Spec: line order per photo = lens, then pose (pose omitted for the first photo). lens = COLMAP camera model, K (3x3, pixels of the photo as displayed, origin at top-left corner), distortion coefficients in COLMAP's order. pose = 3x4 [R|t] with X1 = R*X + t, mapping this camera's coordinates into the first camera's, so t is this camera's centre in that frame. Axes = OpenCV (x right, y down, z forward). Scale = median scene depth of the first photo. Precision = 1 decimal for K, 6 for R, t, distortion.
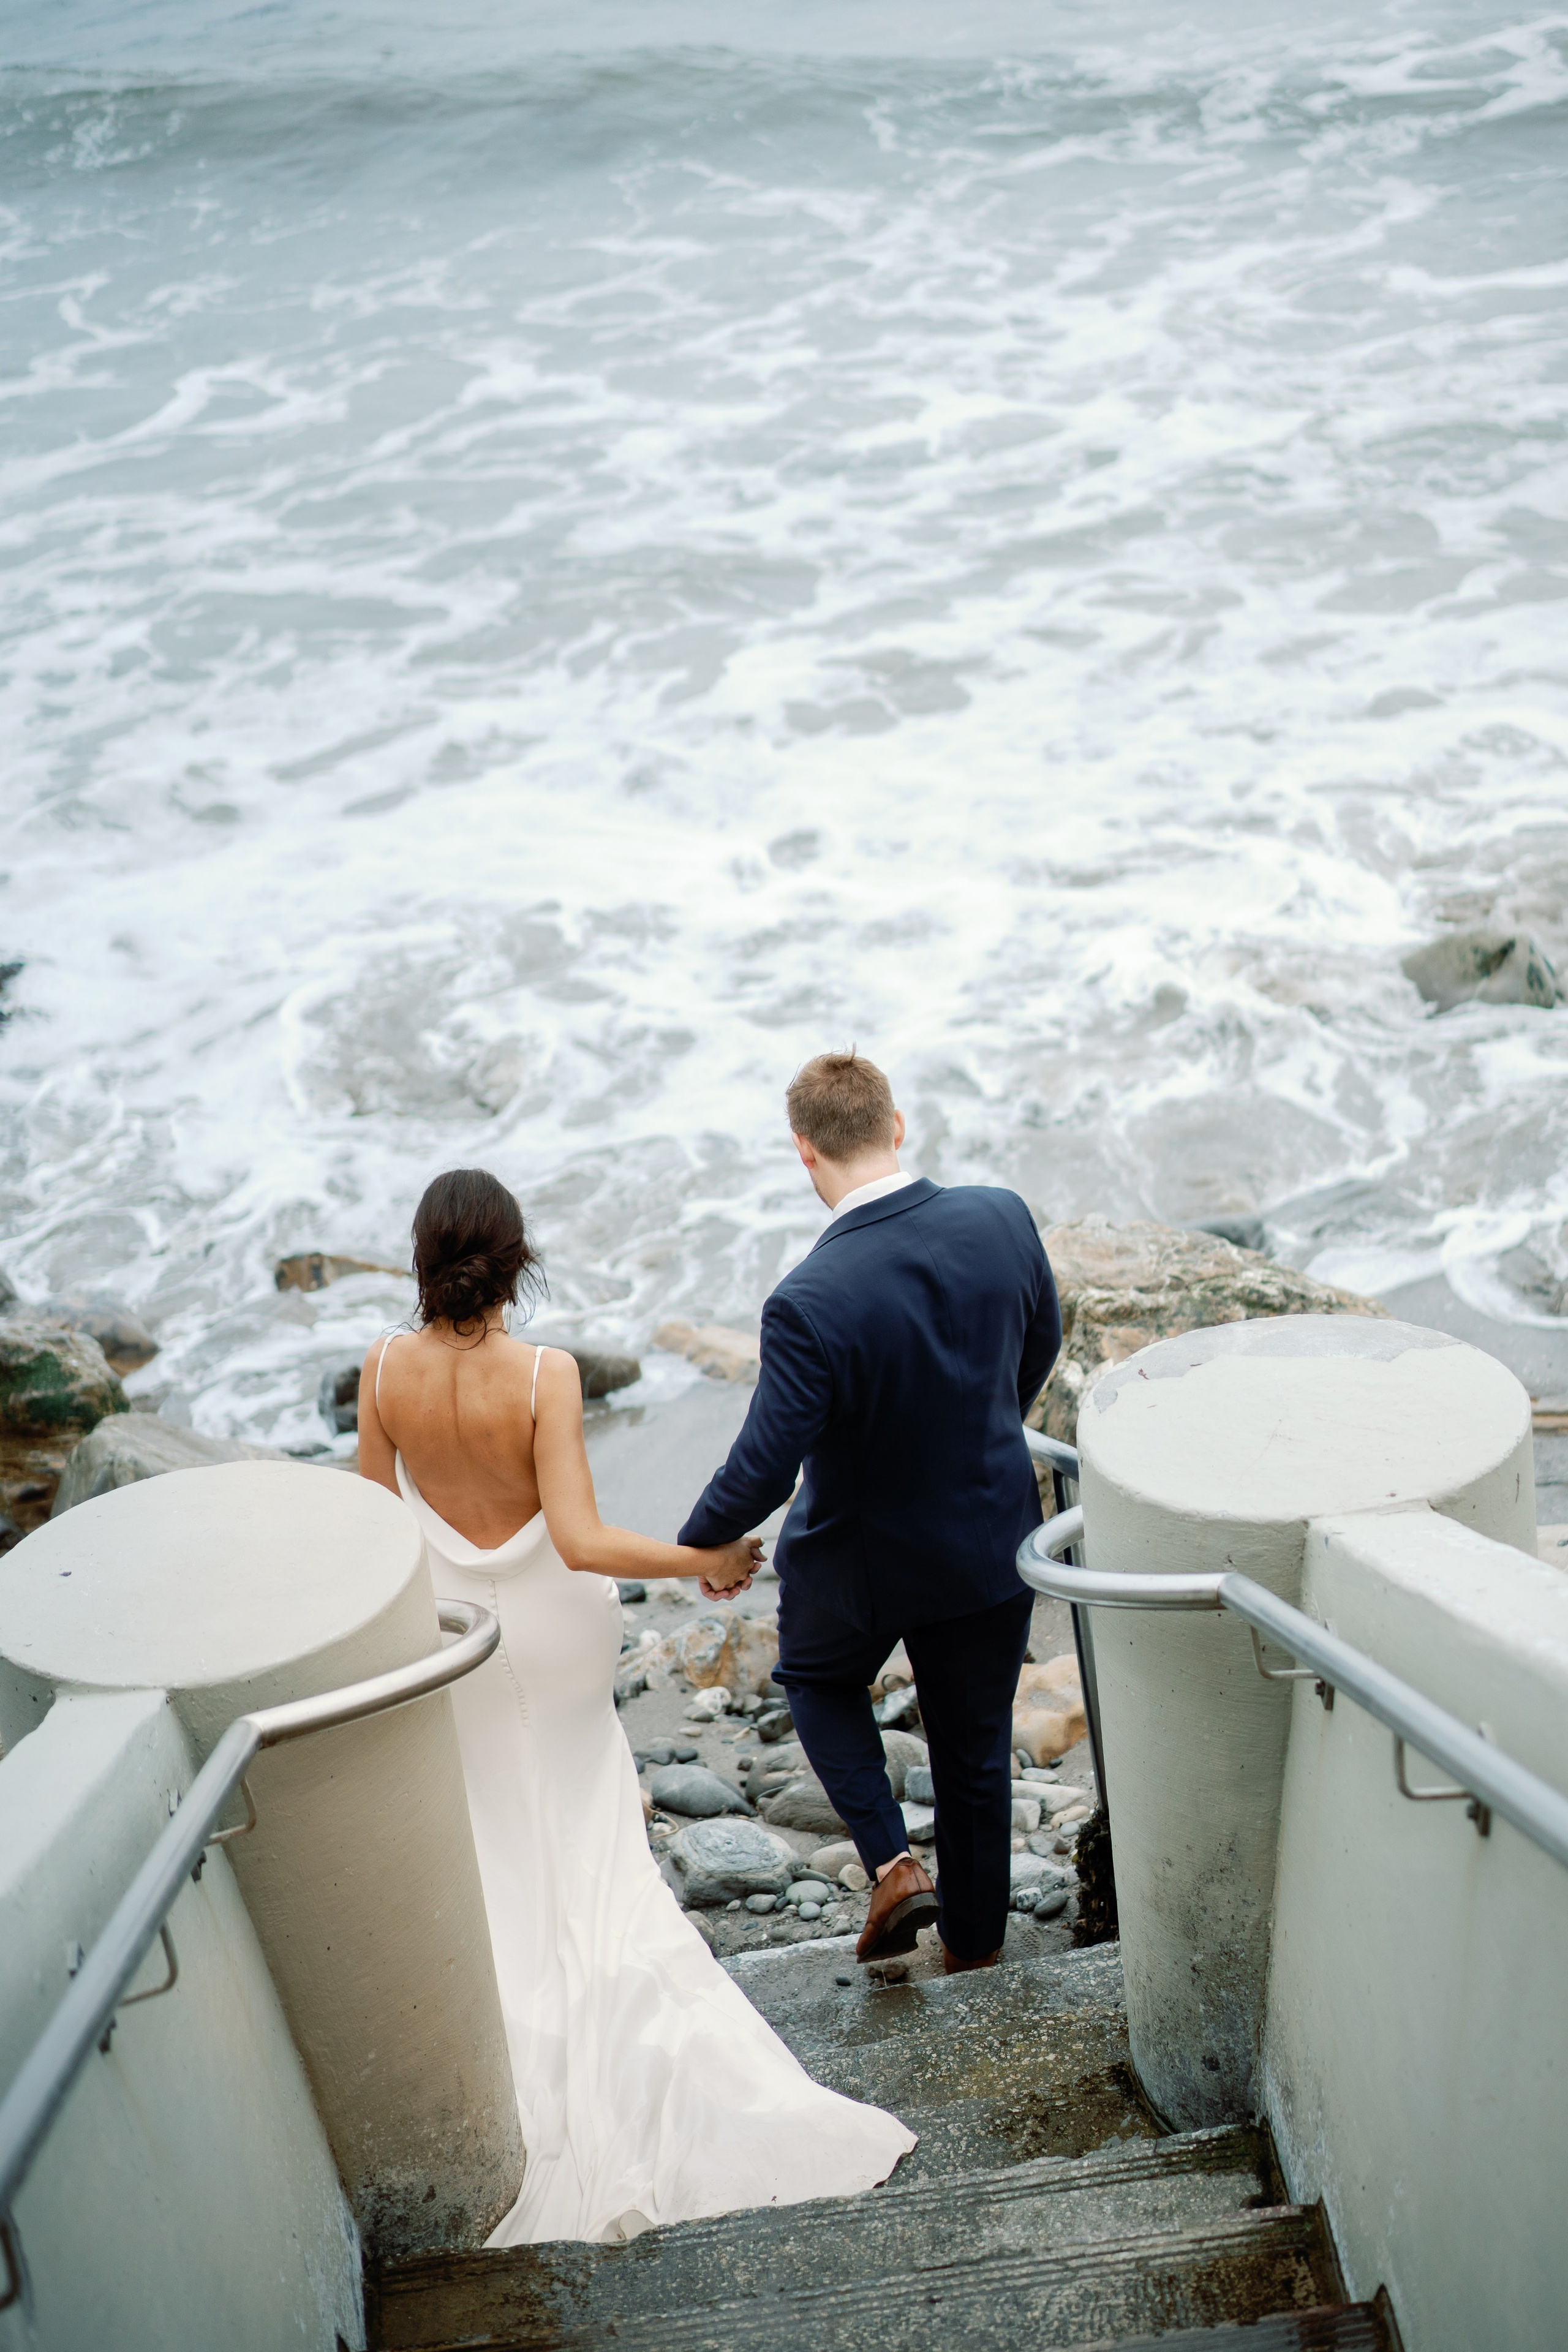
lens RADIAL K [[3706.9, 0, 789.9], [0, 3706.9, 1063.4], [0, 0, 1]] dist [0.224626, -0.712305]
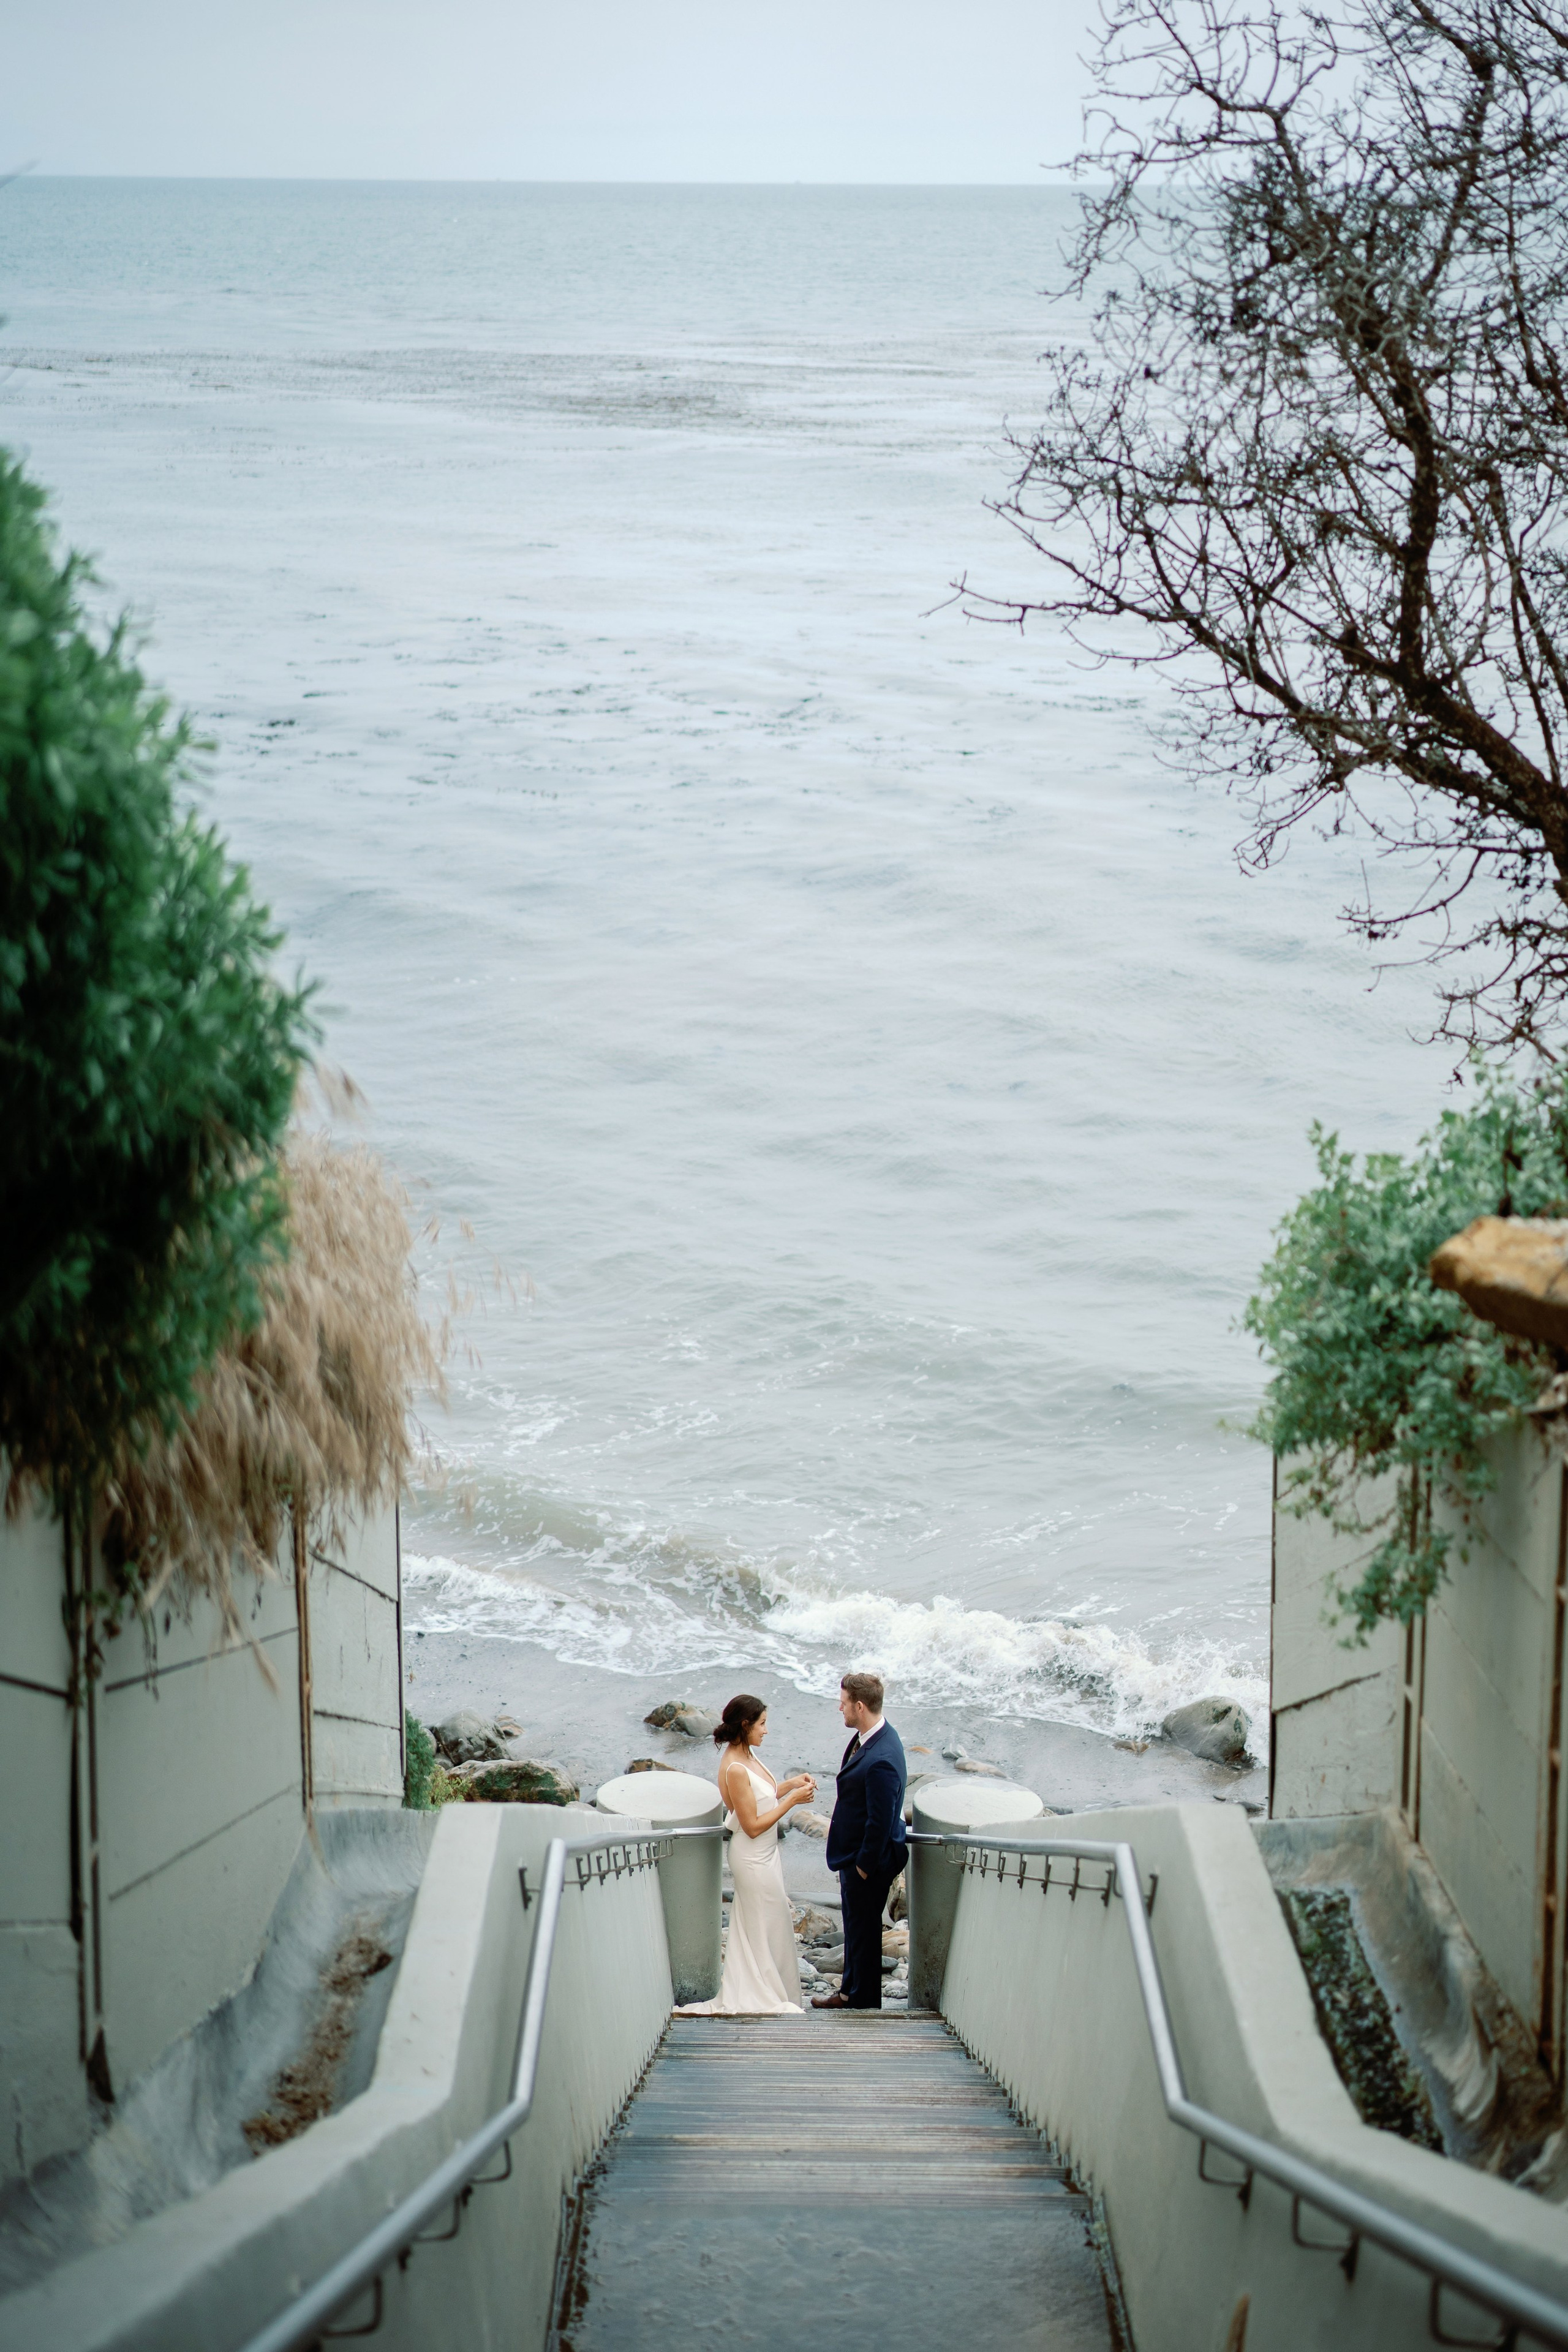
lens RADIAL K [[3860.0, 0, 847.0], [0, 3860.0, 1175.0], [0, 0, 1]] dist [0.230432, -1.132182]
pose [[0.988331, 0.143060, -0.052302, 0.089984], [-0.149693, 0.975733, -0.159804, 0.092309], [0.028171, 0.165769, 0.985762, -1.976013]]
